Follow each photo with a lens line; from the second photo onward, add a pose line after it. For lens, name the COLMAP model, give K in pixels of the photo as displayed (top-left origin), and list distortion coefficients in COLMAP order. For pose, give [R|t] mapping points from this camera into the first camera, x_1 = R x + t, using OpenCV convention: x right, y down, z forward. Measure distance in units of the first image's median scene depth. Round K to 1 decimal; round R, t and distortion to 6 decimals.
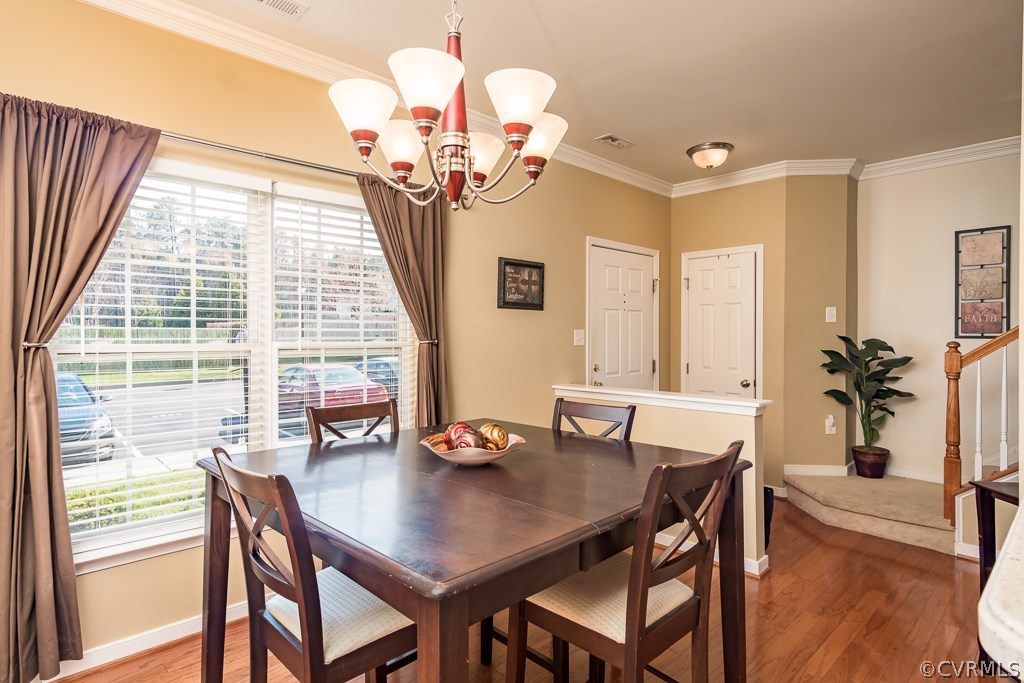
lens RADIAL K [[540.5, 0, 511.7], [0, 540.5, 339.0], [0, 0, 1]] dist [0.008149, 0.000210]
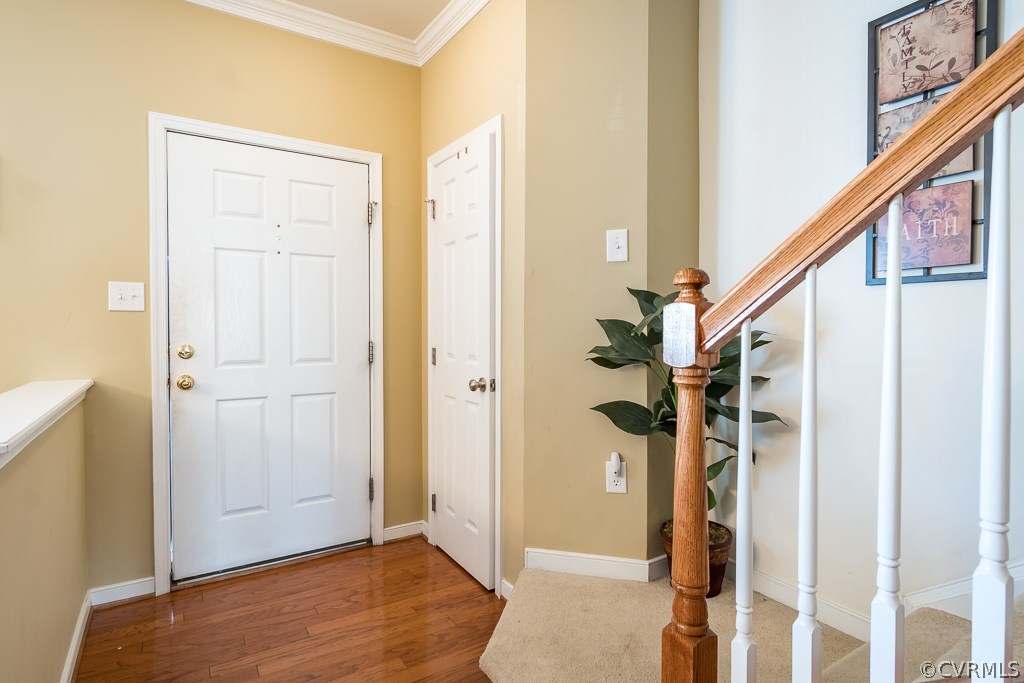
lens RADIAL K [[540.5, 0, 511.7], [0, 540.5, 339.0], [0, 0, 1]] dist [0.008149, 0.000210]
pose [[0.982740, 0.002295, -0.184978, 0.587084], [0.000290, 0.999903, 0.013946, 0.031714], [0.184992, -0.013759, 0.982644, 0.509730]]
